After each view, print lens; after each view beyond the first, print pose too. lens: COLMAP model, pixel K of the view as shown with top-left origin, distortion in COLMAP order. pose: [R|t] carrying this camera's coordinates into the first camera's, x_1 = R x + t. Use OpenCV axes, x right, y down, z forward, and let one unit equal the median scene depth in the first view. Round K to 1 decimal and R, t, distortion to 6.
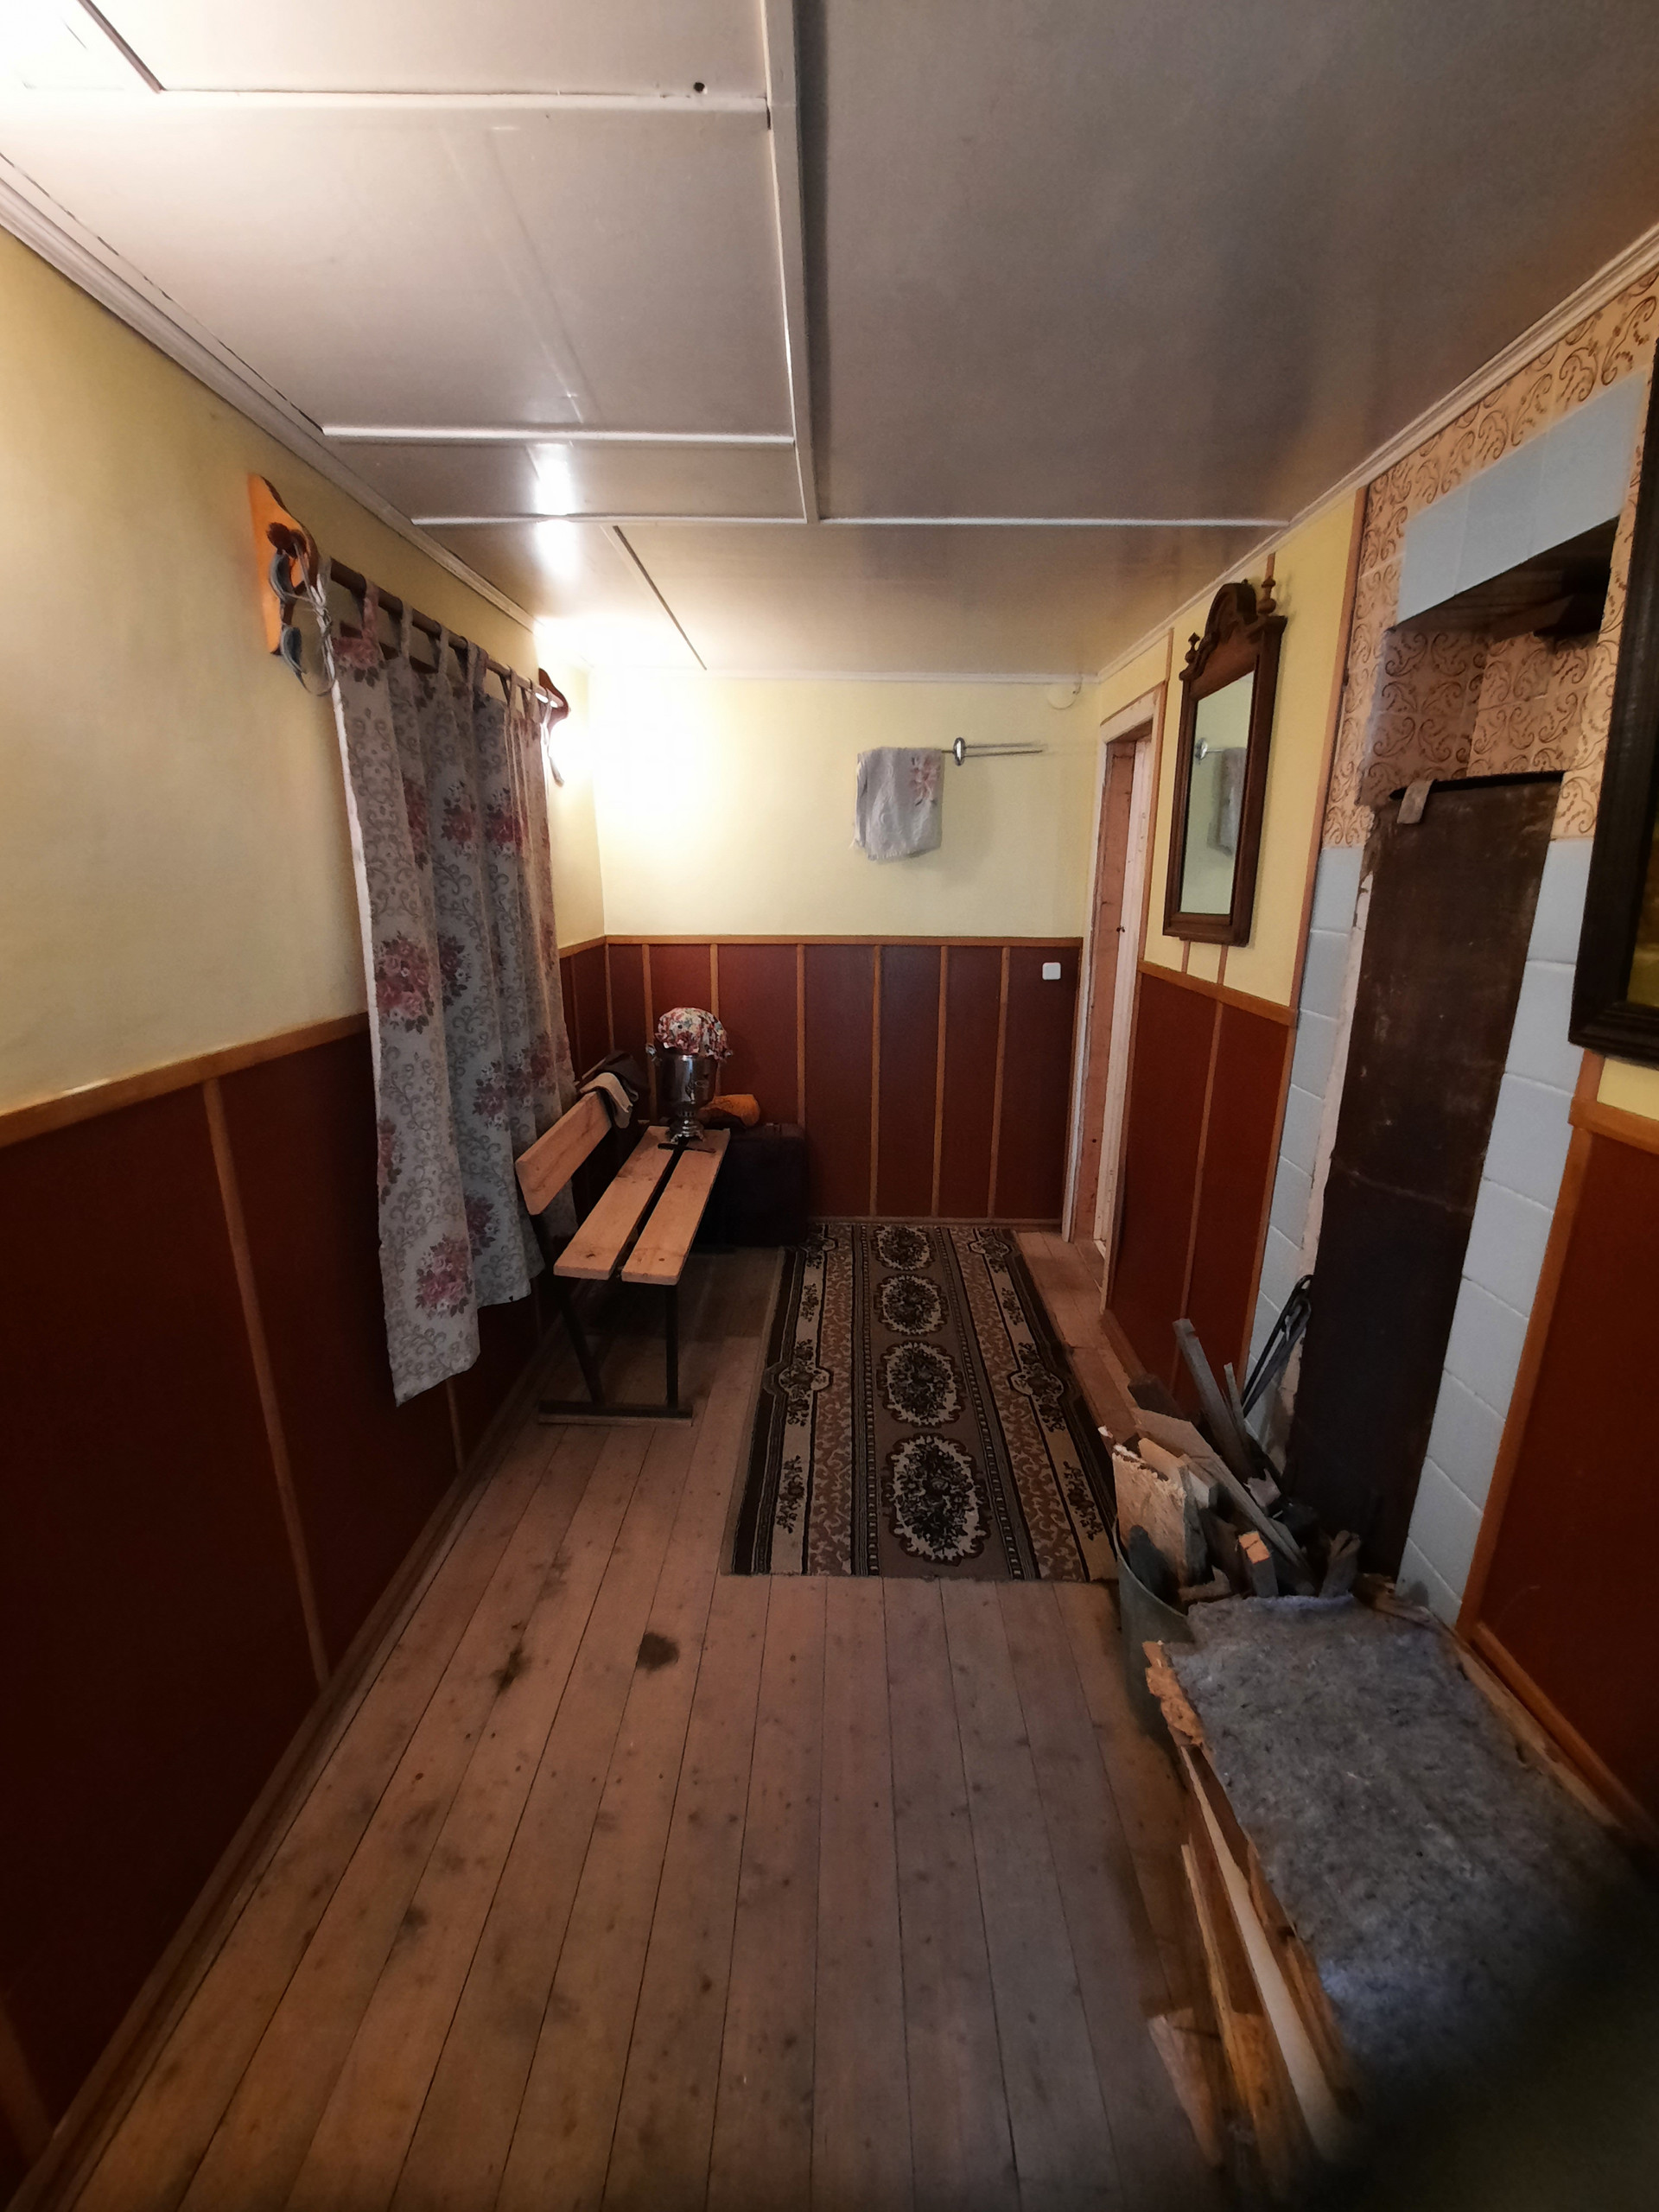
lens RADIAL K [[894.5, 0, 825.3], [0, 894.5, 1113.8], [0, 0, 1]] dist [-0.023031, 0.002555]
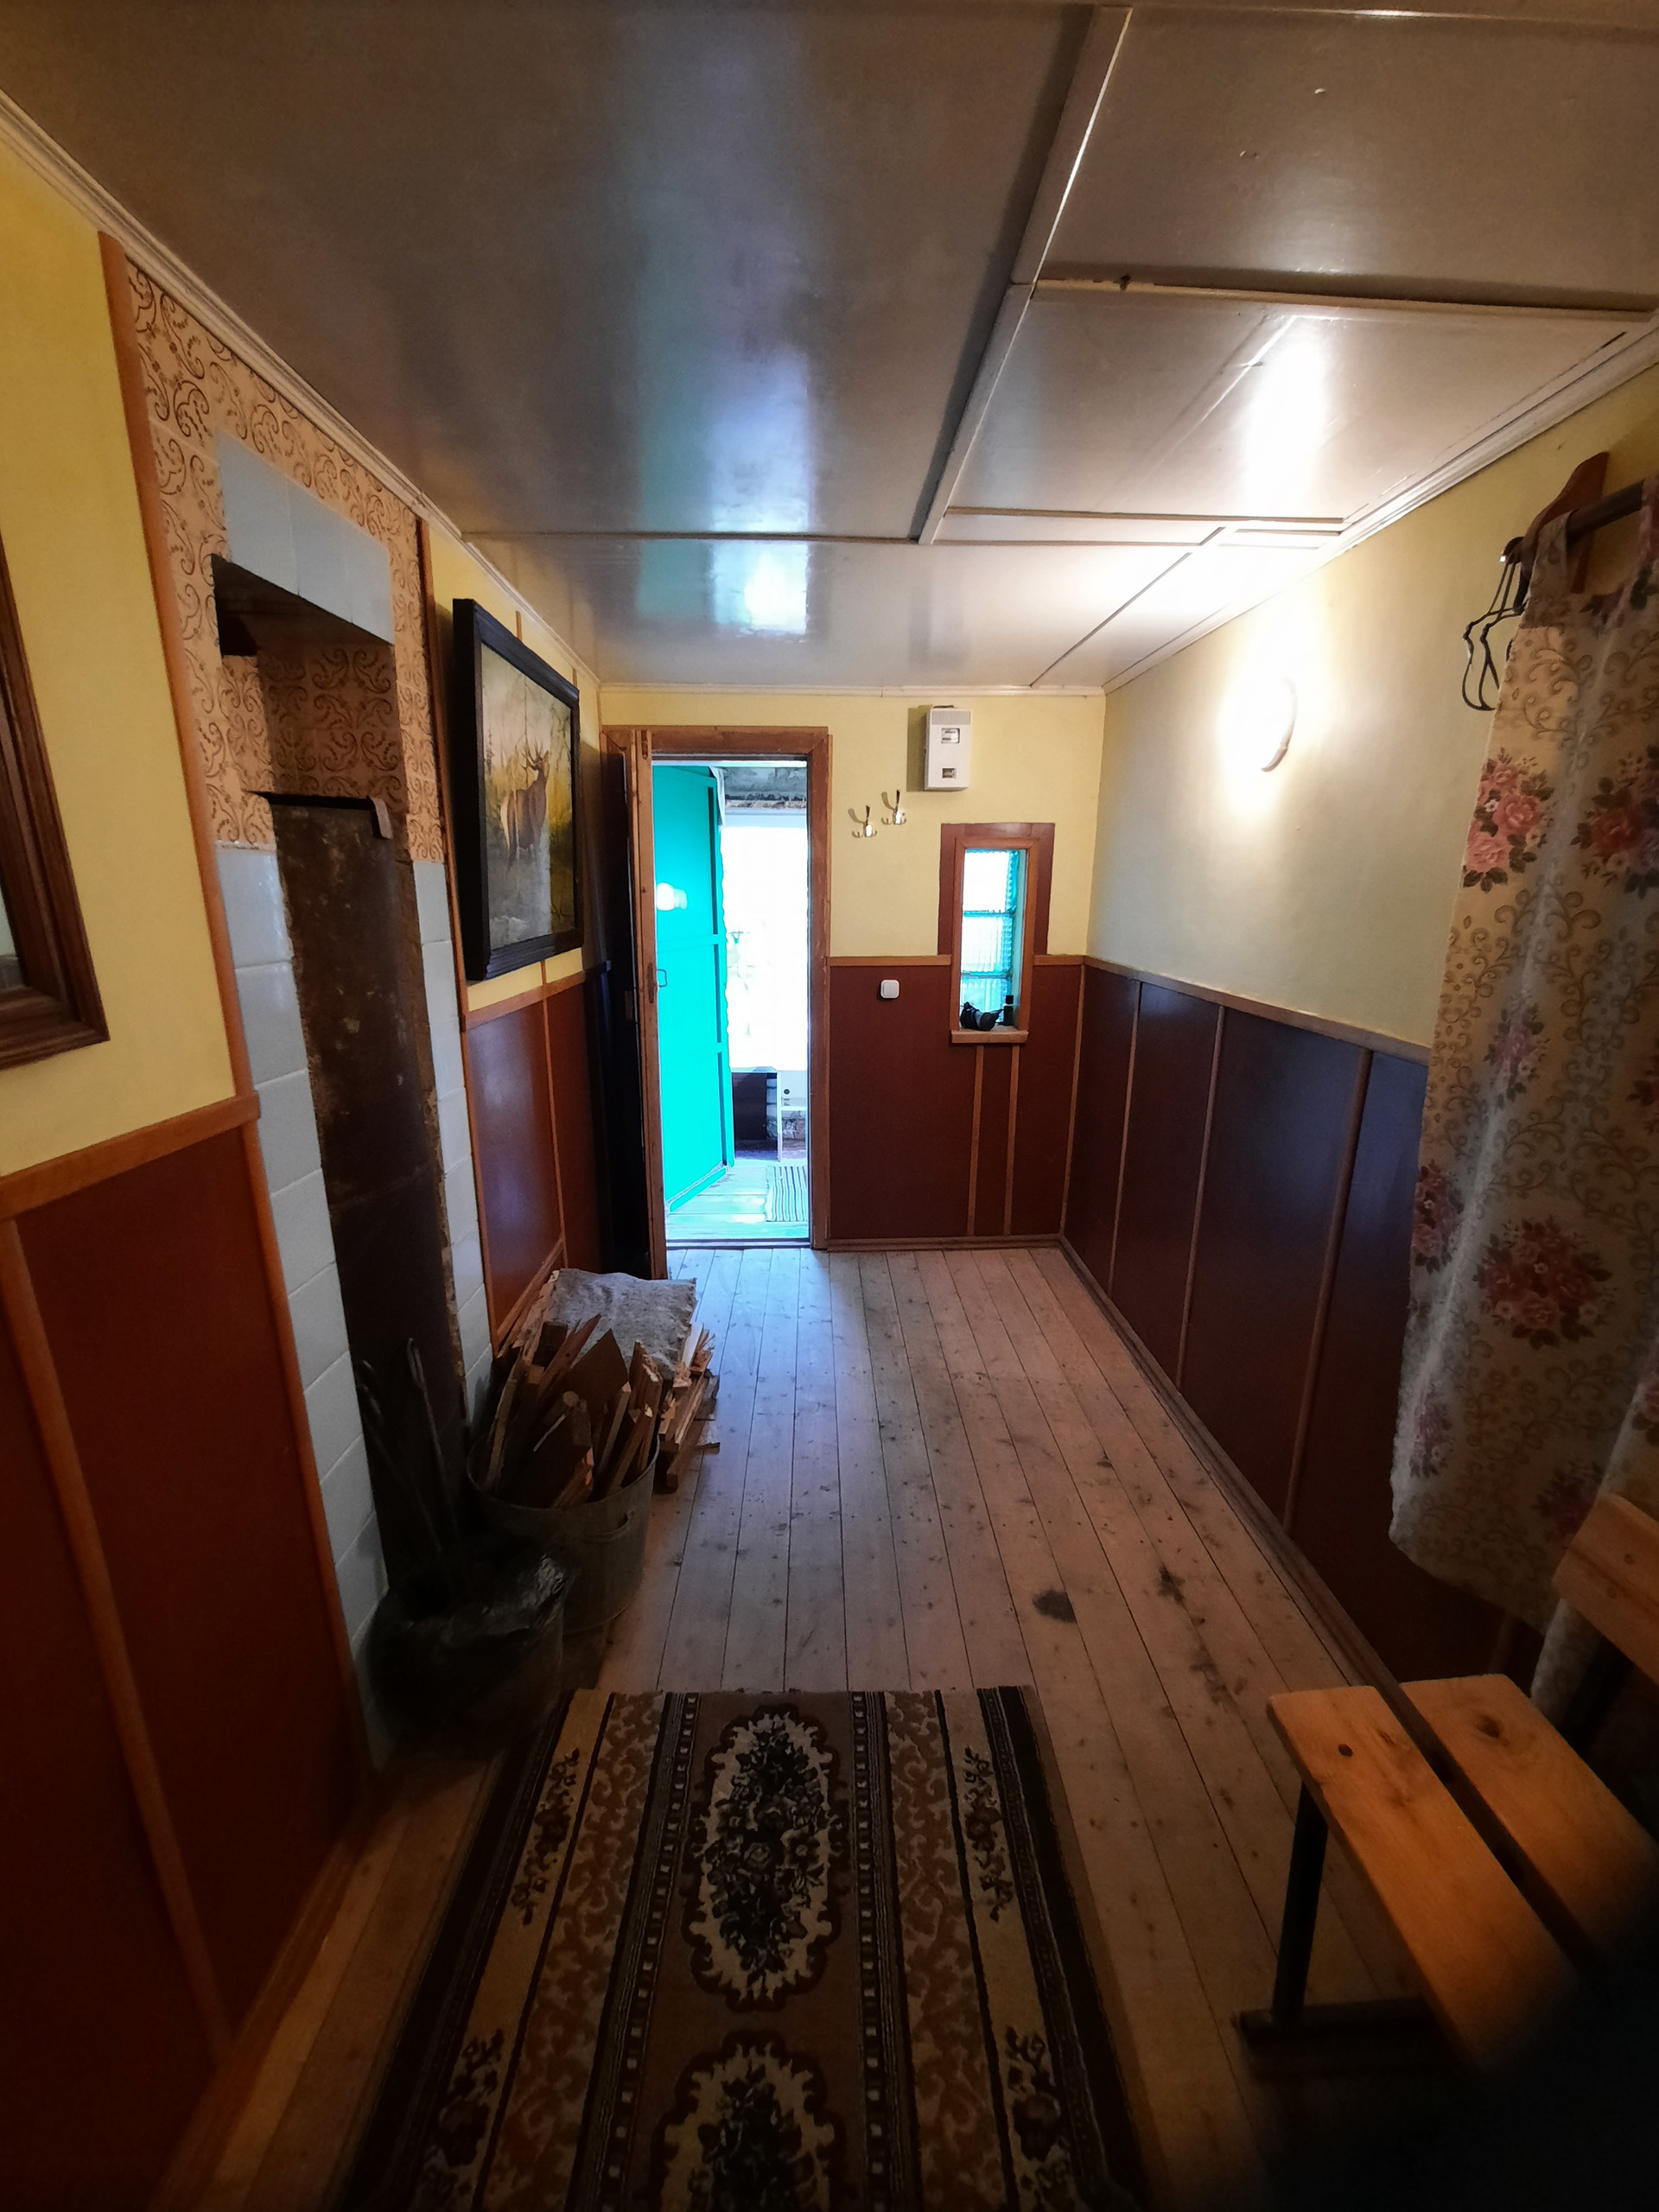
lens RADIAL K [[894.5, 0, 834.0], [0, 894.5, 1121.1], [0, 0, 1]] dist [-0.023031, 0.002555]
pose [[-0.999064, -0.002443, -0.043178, 0.136287], [-0.023553, 0.868077, 0.495870, -0.466899], [0.036271, 0.496423, -0.867323, 1.717432]]
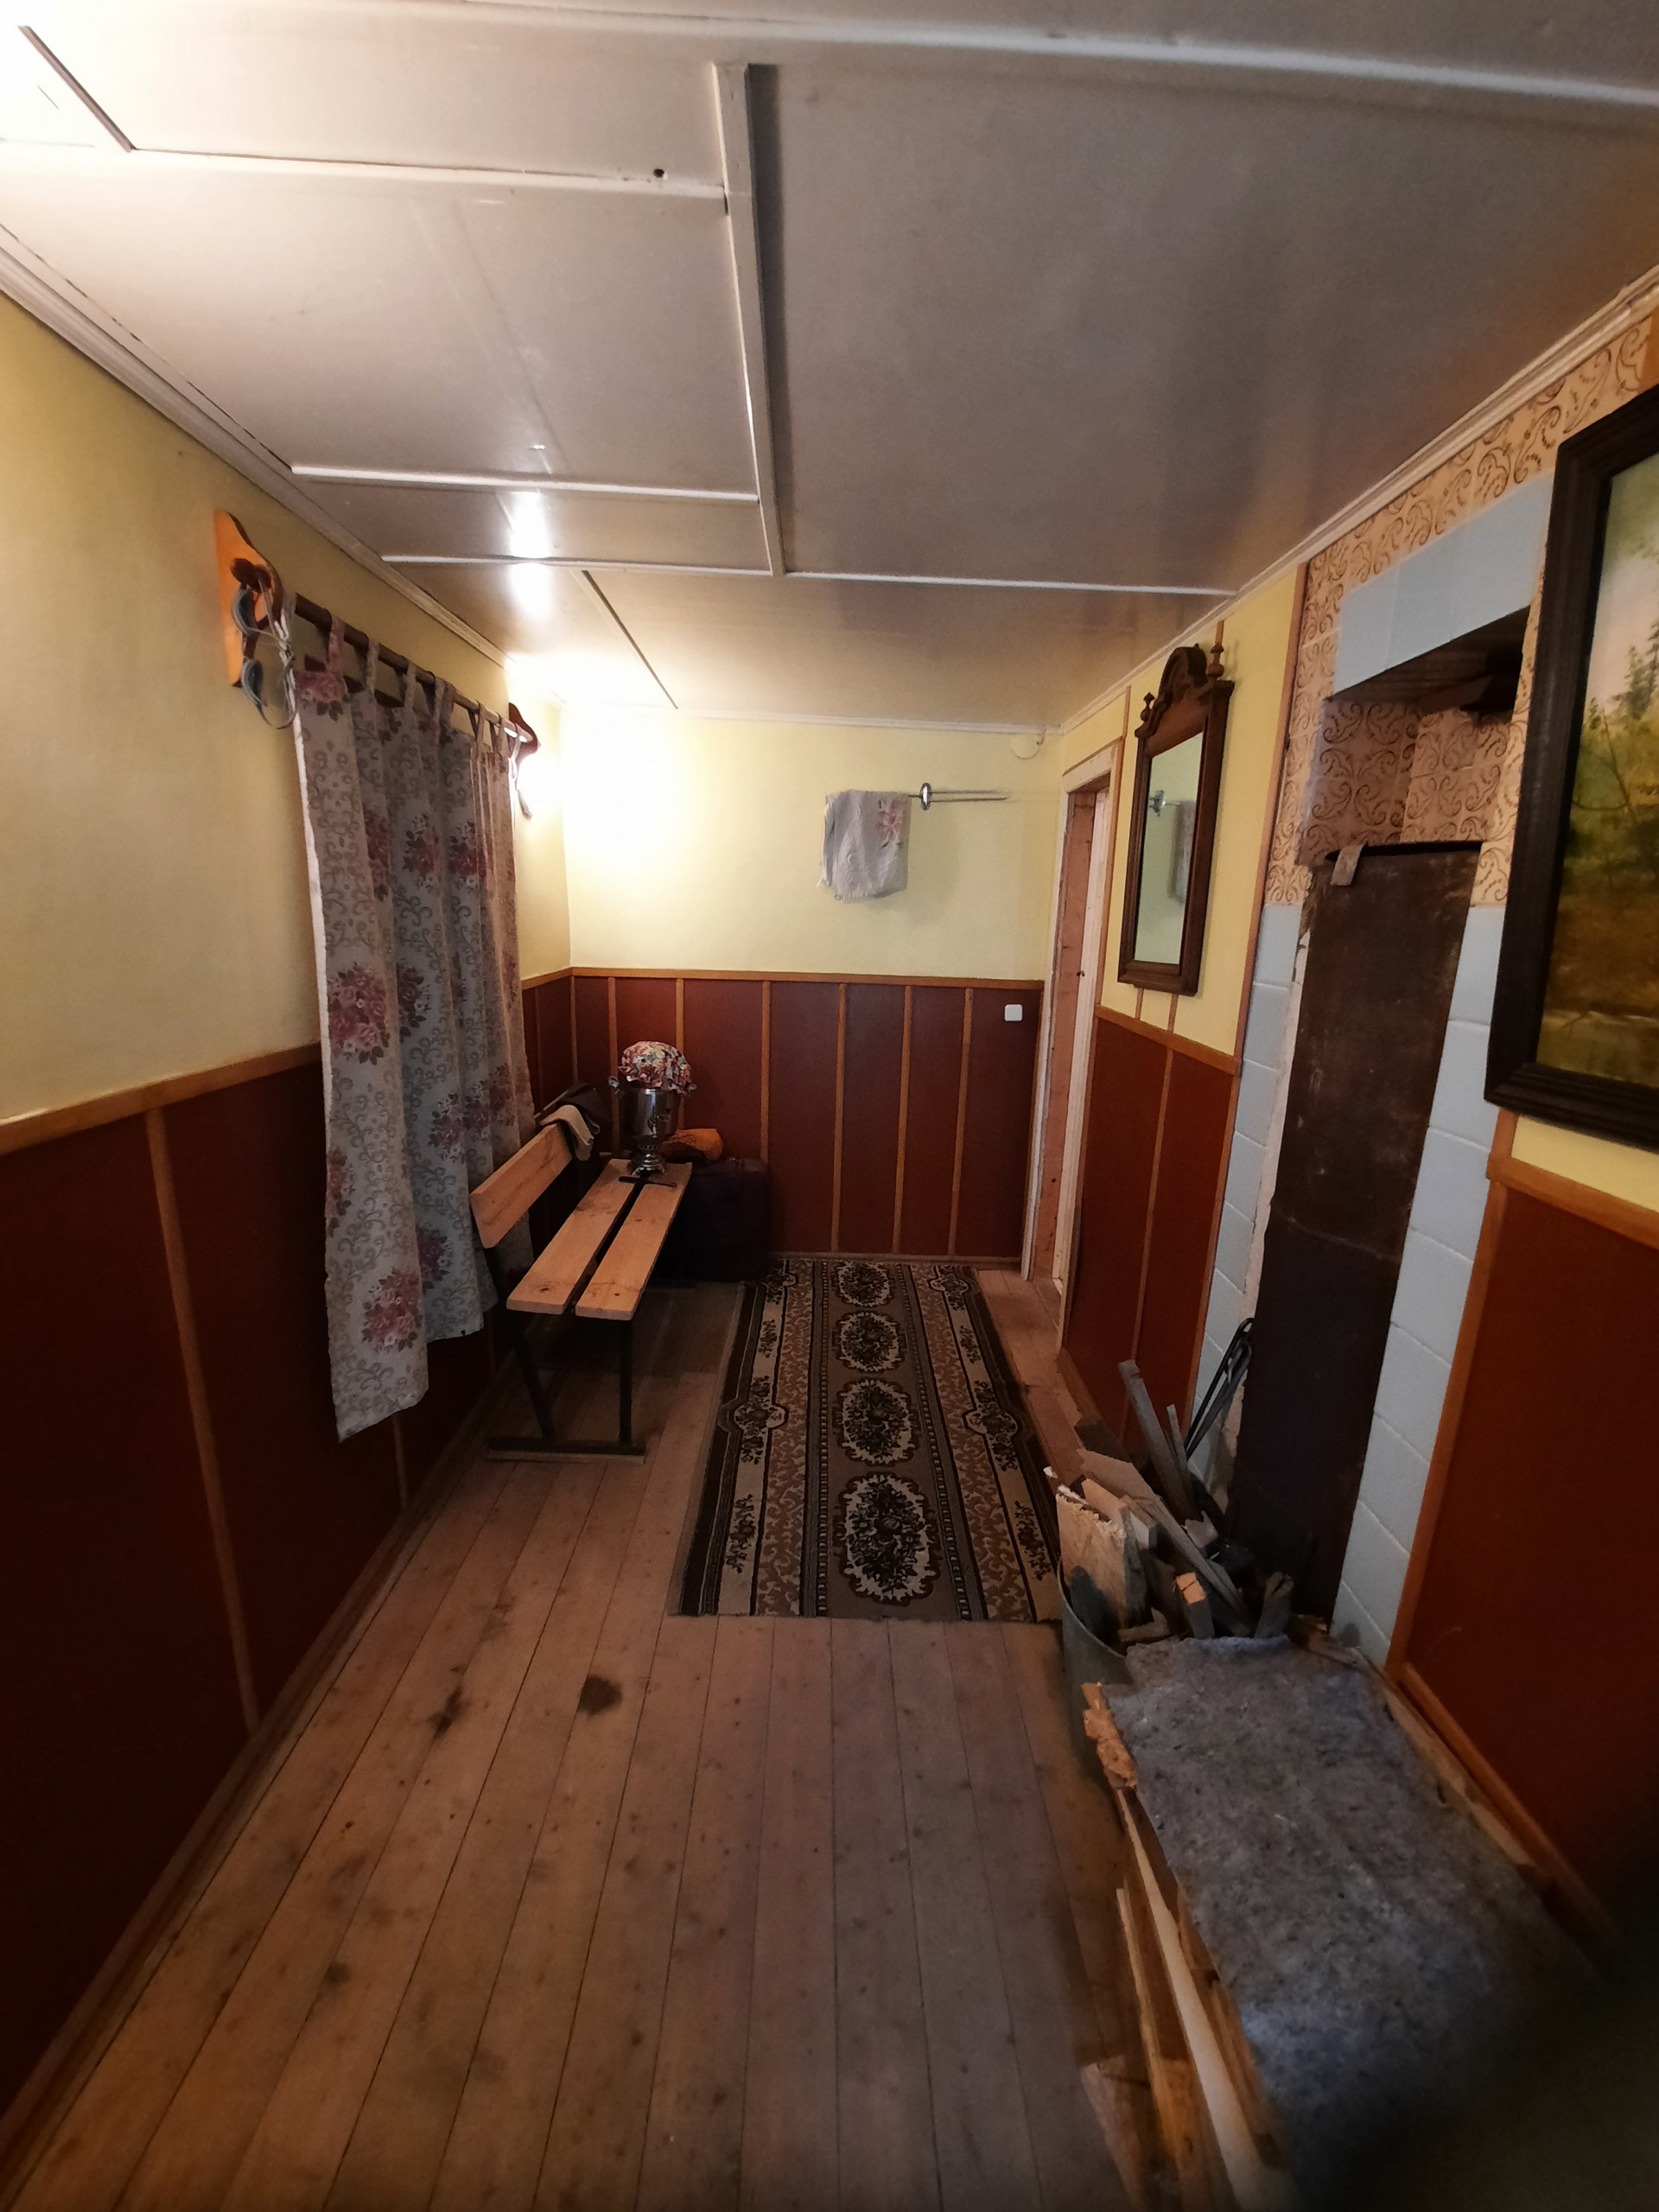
lens RADIAL K [[894.5, 0, 830.1], [0, 894.5, 1121.9], [0, 0, 1]] dist [-0.023031, 0.002555]
pose [[0.999162, 0.018095, 0.036710, 0.019839], [-0.017095, 0.999479, -0.027385, -0.008590], [-0.037186, 0.026735, 0.998951, -0.011042]]
